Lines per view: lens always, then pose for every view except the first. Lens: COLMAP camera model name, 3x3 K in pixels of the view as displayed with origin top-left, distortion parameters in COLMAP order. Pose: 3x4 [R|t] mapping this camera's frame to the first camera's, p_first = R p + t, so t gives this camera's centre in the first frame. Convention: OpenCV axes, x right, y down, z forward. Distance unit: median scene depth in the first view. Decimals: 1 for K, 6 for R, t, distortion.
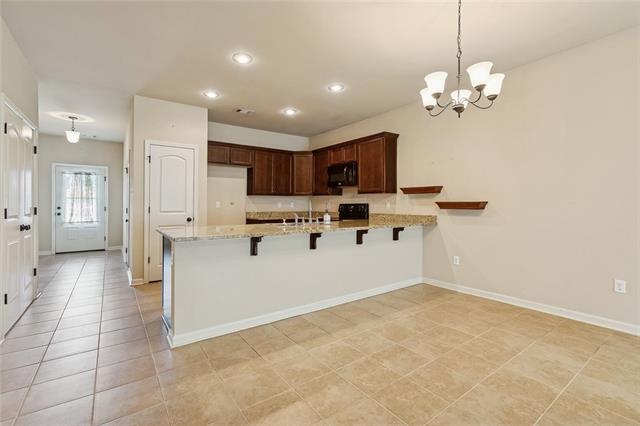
lens RADIAL K [[286.9, 0, 318.1], [0, 286.9, 209.2], [0, 0, 1]] dist [0.002545, 0.001584]
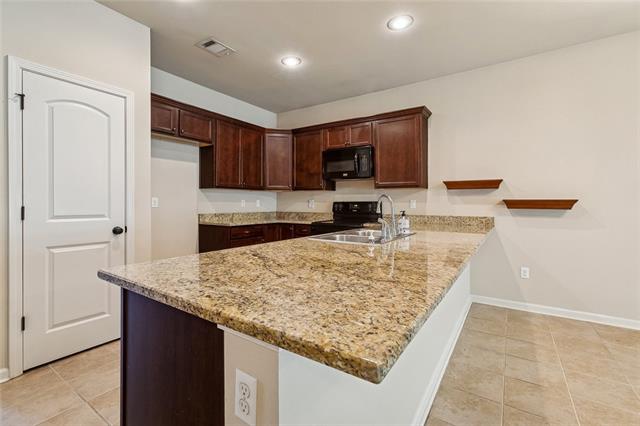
lens RADIAL K [[286.9, 0, 320.9], [0, 286.9, 209.9], [0, 0, 1]] dist [0.002545, 0.001584]
pose [[0.938386, -0.005948, 0.345537, -0.230262], [0.002876, 0.999952, 0.009405, -0.004319], [-0.345576, -0.007831, 0.938358, 0.311366]]
